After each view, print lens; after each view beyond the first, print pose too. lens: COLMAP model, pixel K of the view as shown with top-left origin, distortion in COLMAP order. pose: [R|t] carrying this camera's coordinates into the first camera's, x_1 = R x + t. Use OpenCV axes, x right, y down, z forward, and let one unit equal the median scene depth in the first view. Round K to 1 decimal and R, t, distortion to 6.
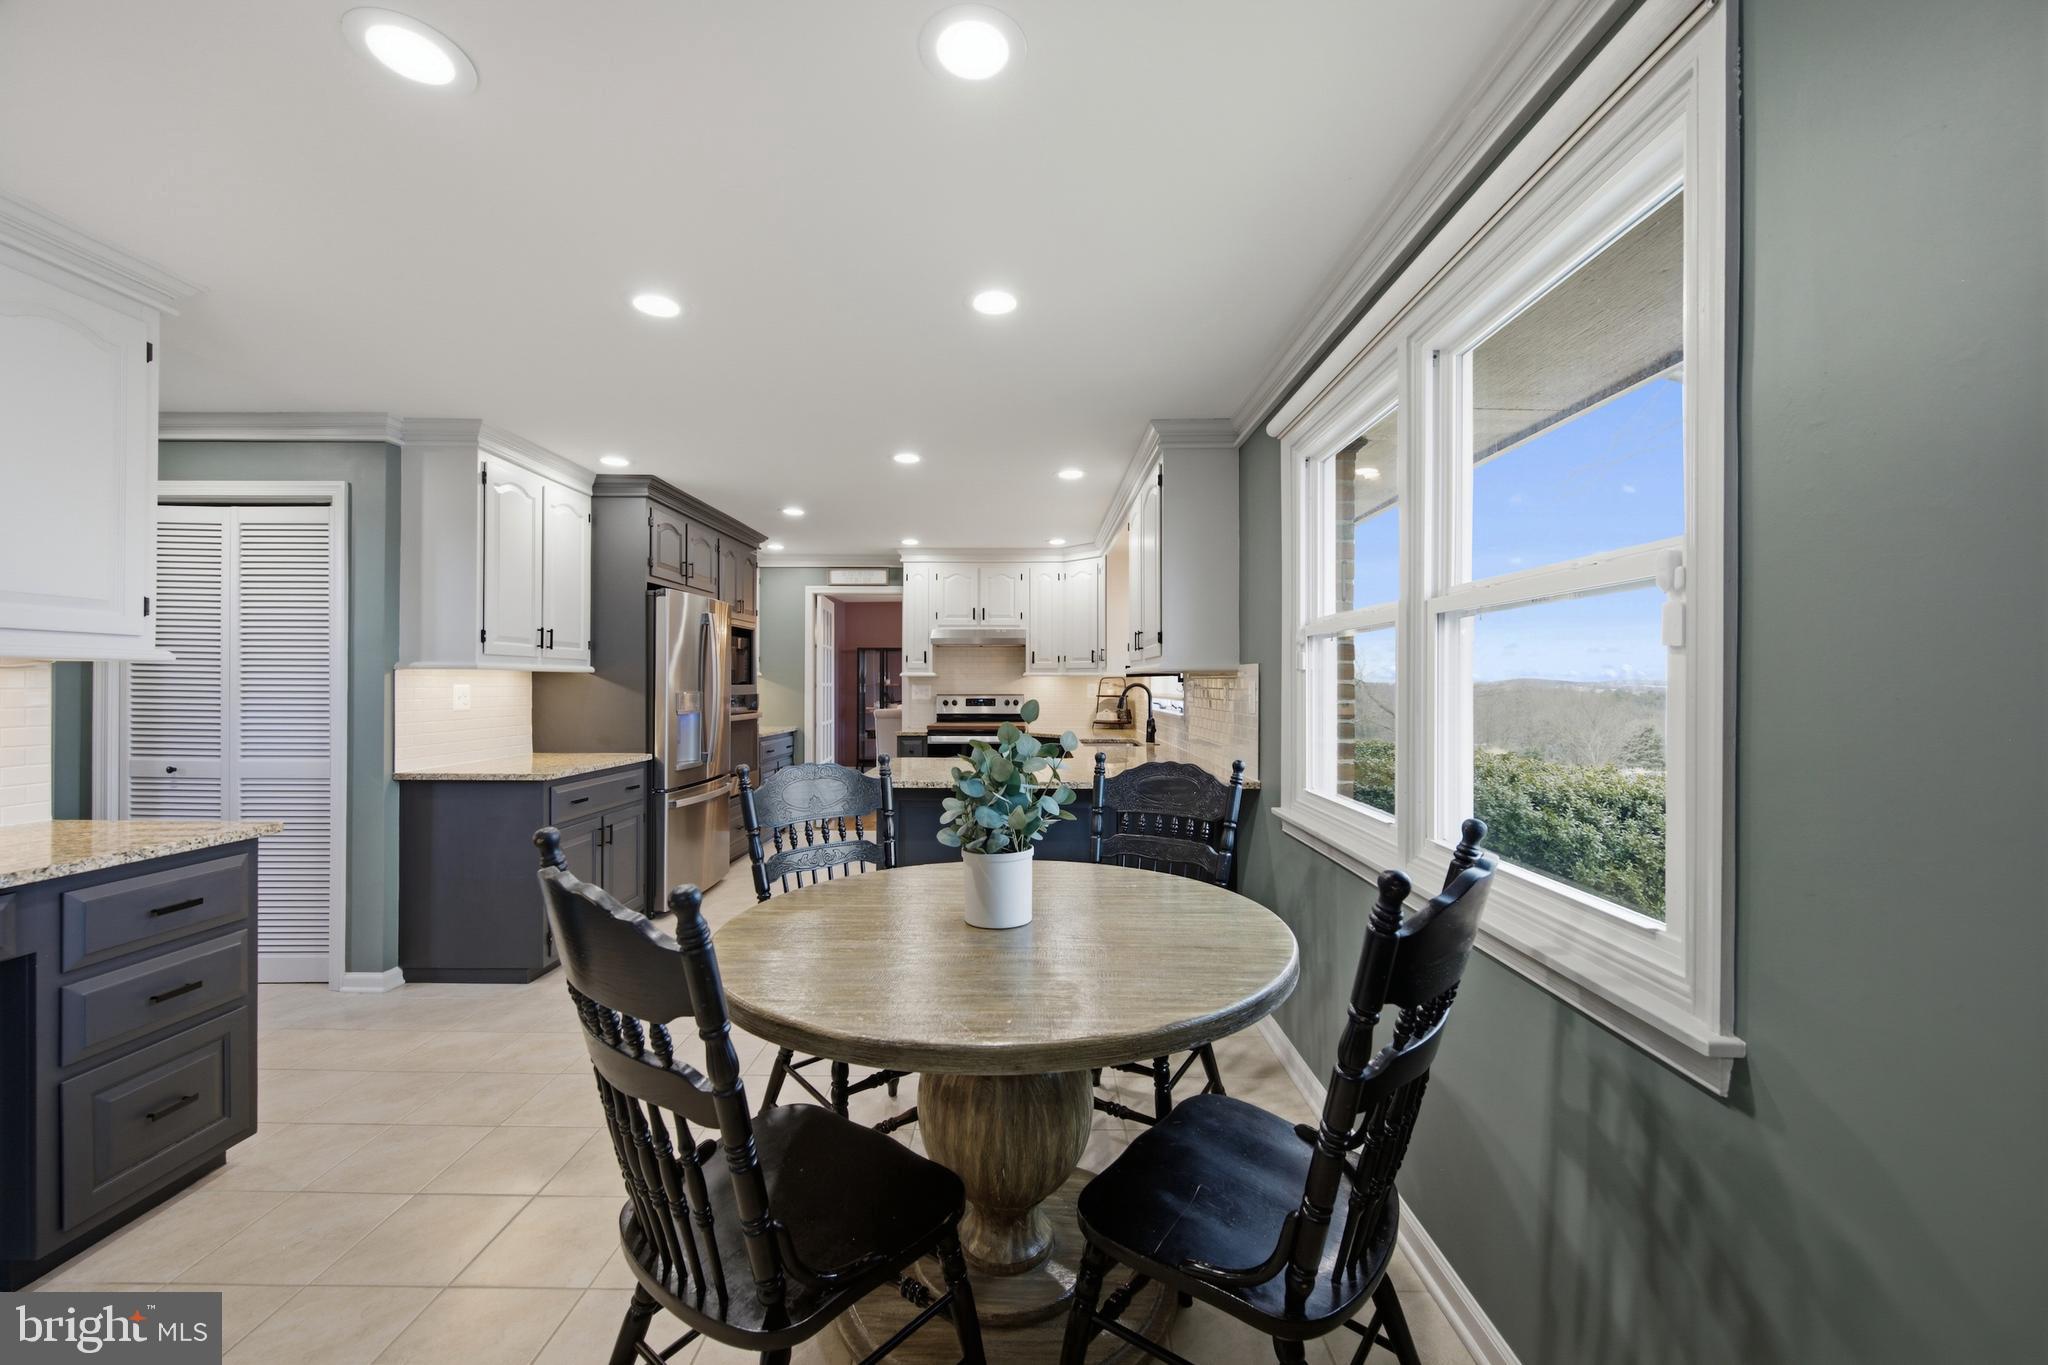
lens RADIAL K [[797.9, 0, 1031.1], [0, 797.9, 677.9], [0, 0, 1]] dist [-0.003051, -0.000777]
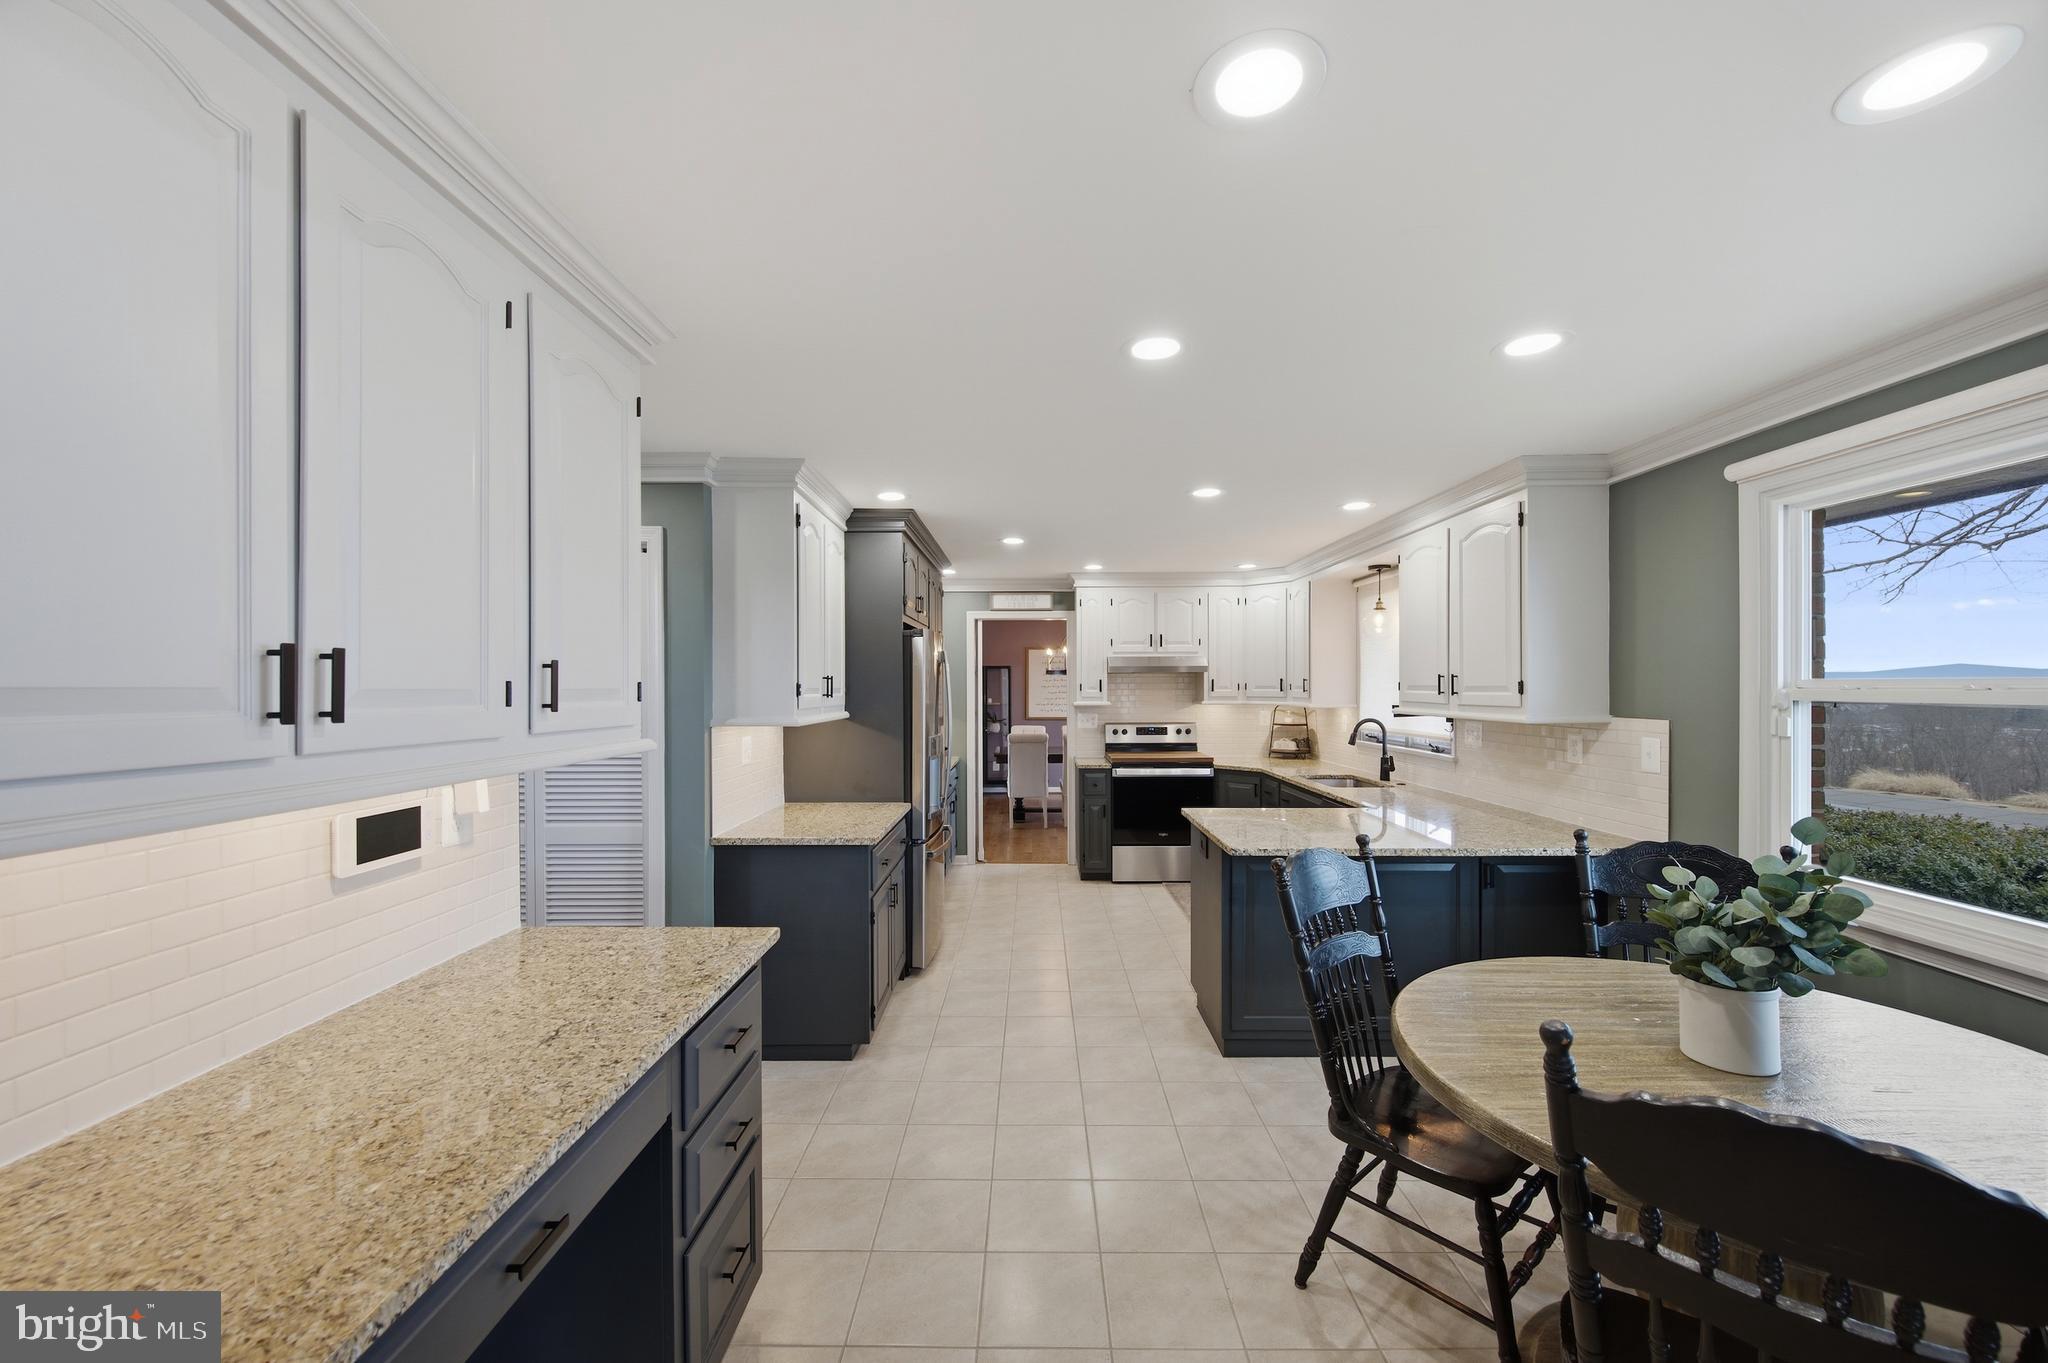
lens RADIAL K [[797.9, 0, 1021.7], [0, 797.9, 691.2], [0, 0, 1]] dist [-0.003051, -0.000777]
pose [[0.999983, -0.005621, 0.001810, -0.230027], [0.005594, 0.999875, 0.014817, -0.034175], [-0.001893, -0.014806, 0.999889, 0.034926]]
